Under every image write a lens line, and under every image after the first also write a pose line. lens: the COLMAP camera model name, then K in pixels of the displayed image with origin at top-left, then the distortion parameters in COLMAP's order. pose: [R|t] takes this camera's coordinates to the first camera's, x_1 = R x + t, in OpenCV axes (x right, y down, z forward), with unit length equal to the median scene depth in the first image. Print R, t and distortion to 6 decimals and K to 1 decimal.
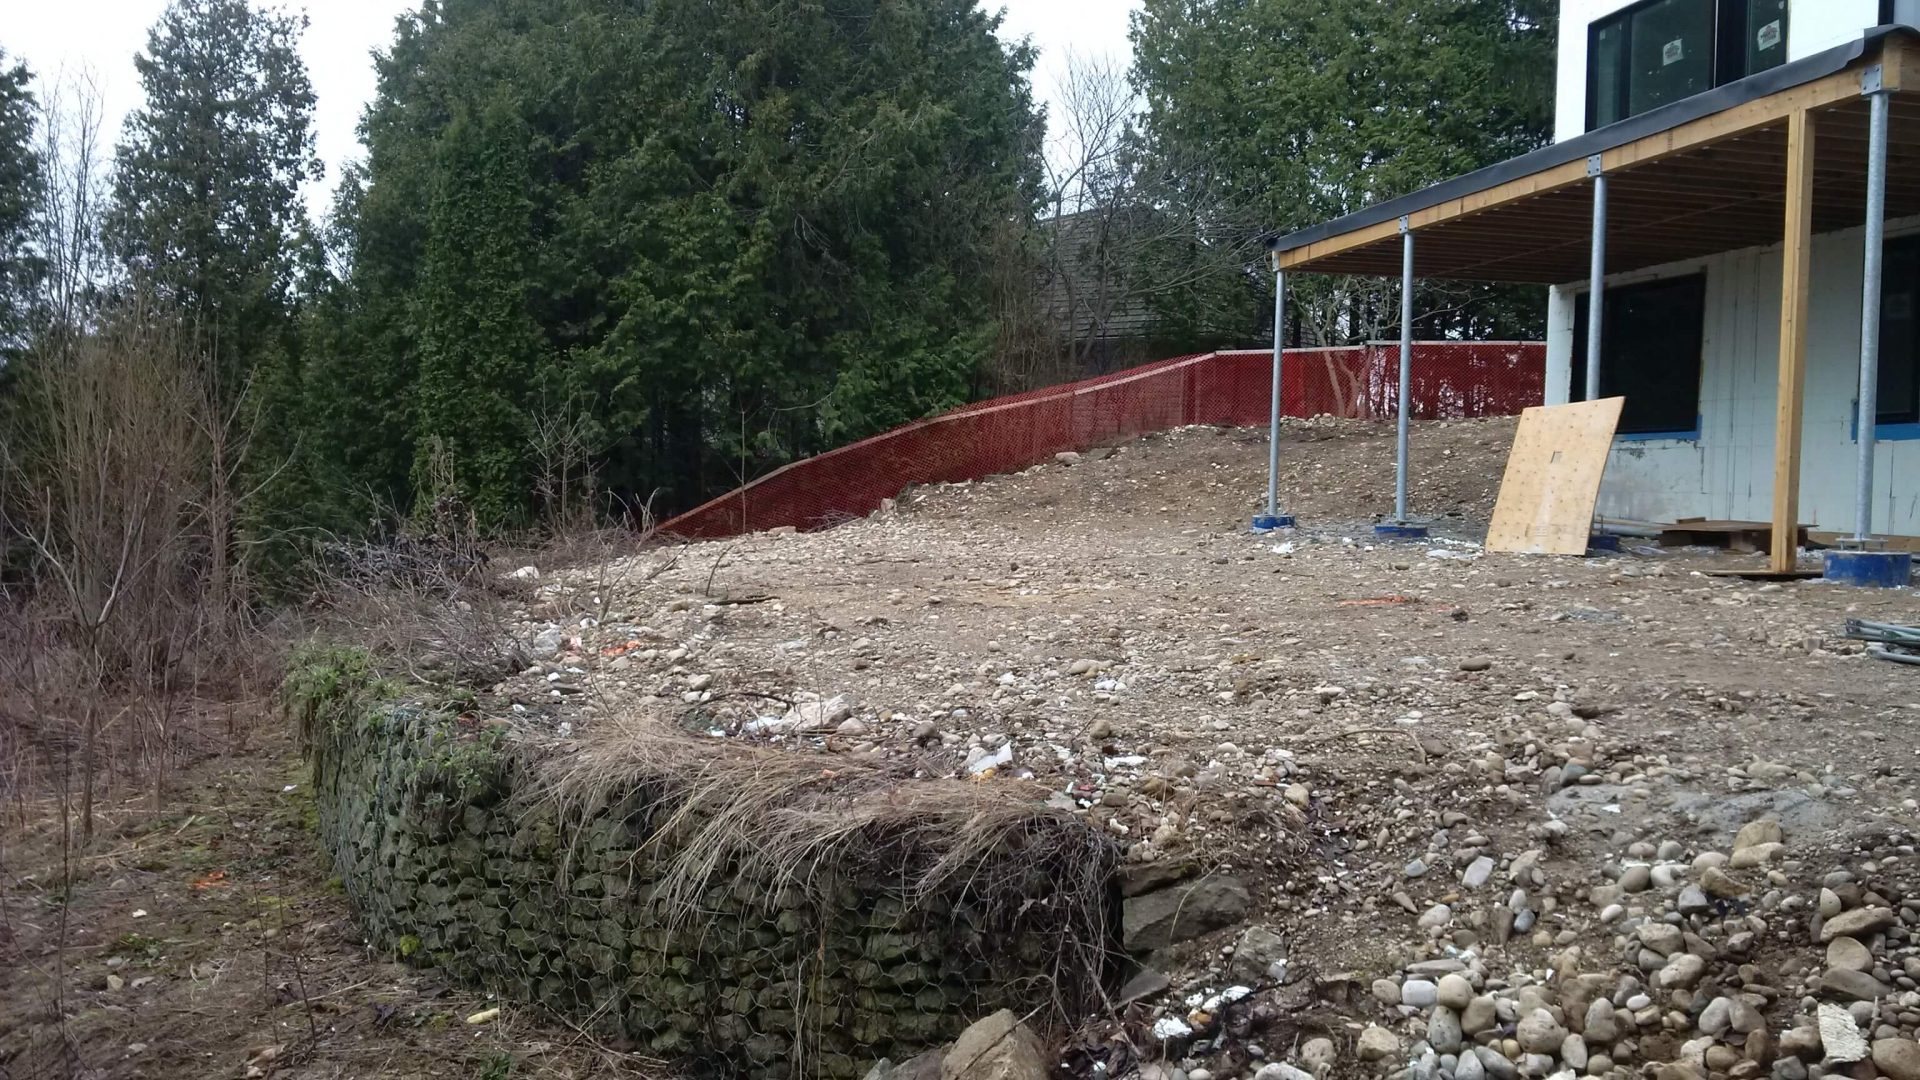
lens RADIAL K [[1746.1, 0, 960.0], [0, 1746.1, 540.0], [0, 0, 1]] dist [0.006307, -0.003209]
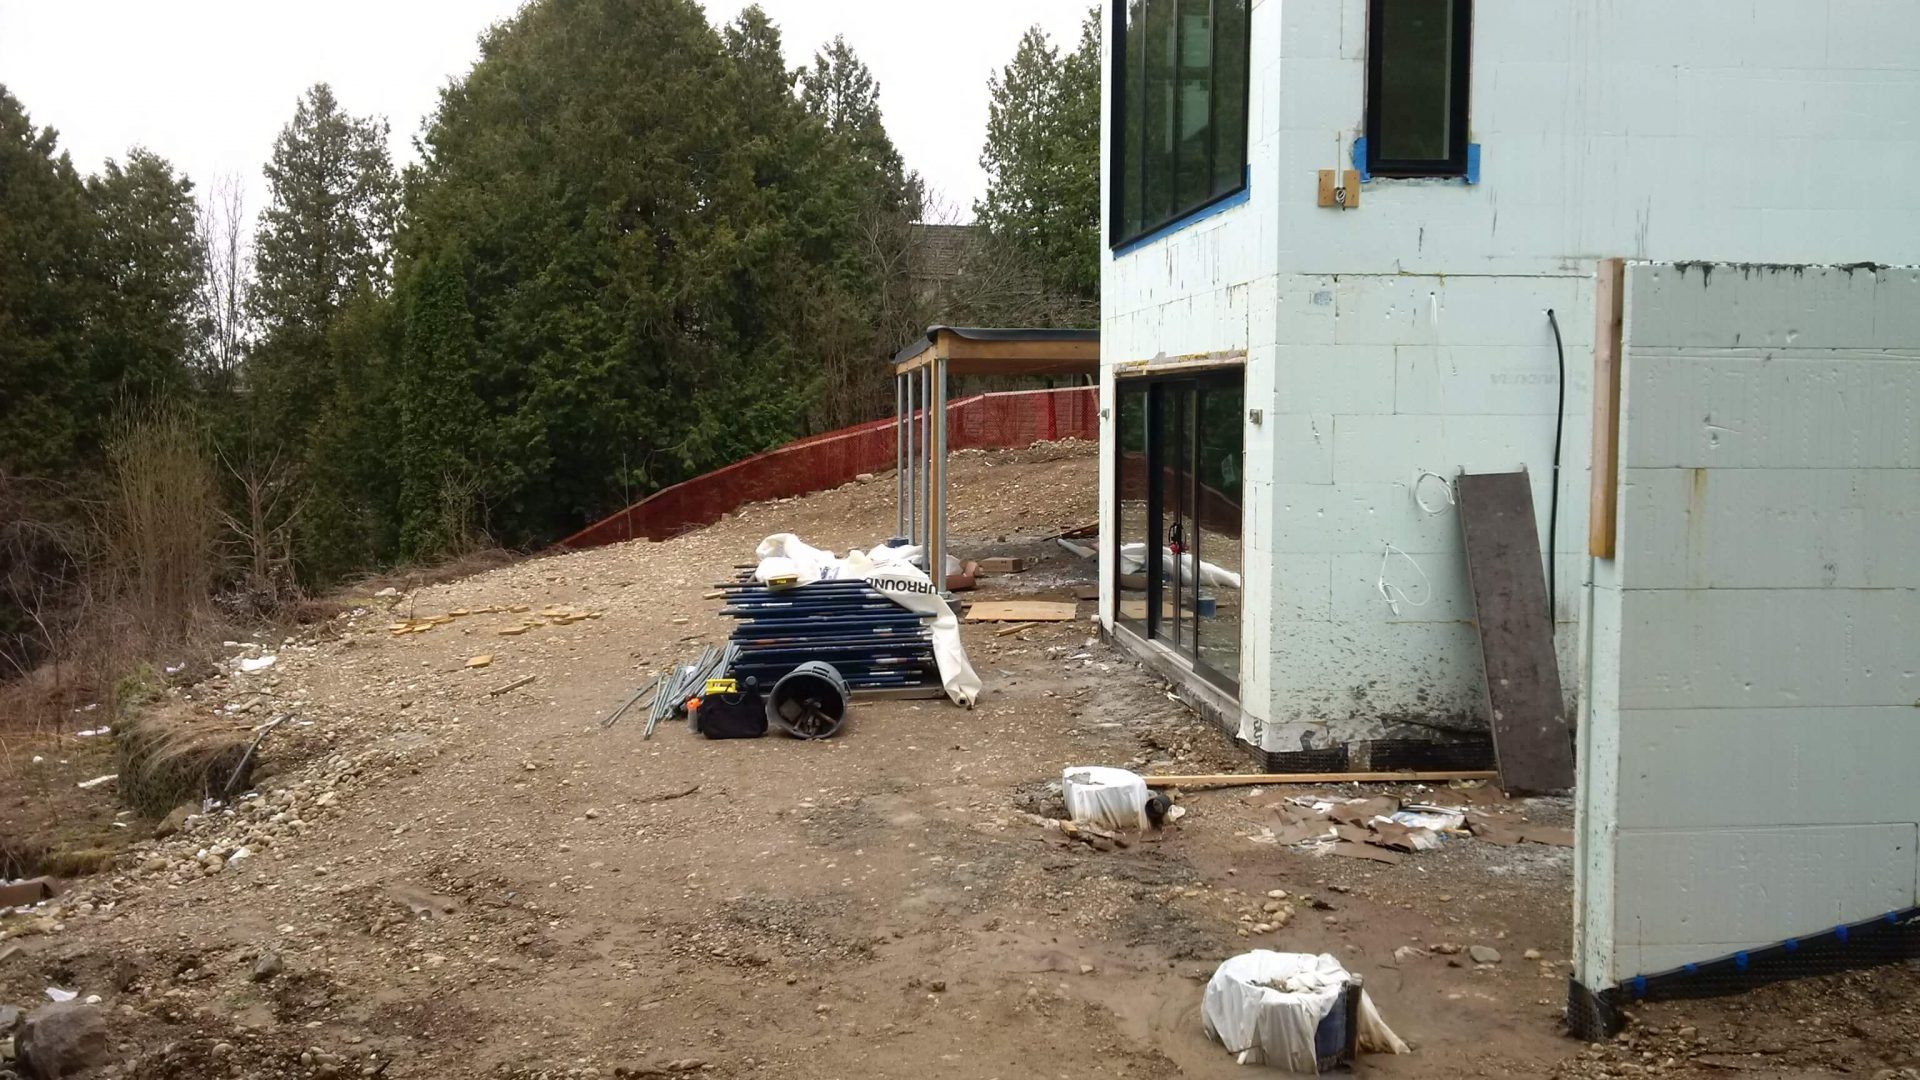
lens RADIAL K [[1746.1, 0, 960.0], [0, 1746.1, 540.0], [0, 0, 1]] dist [0.006307, -0.003209]
pose [[0.989569, -0.015939, -0.143175, 0.348423], [0.022708, 0.998694, 0.045769, -0.062720], [0.142259, -0.048543, 0.988638, -0.368602]]
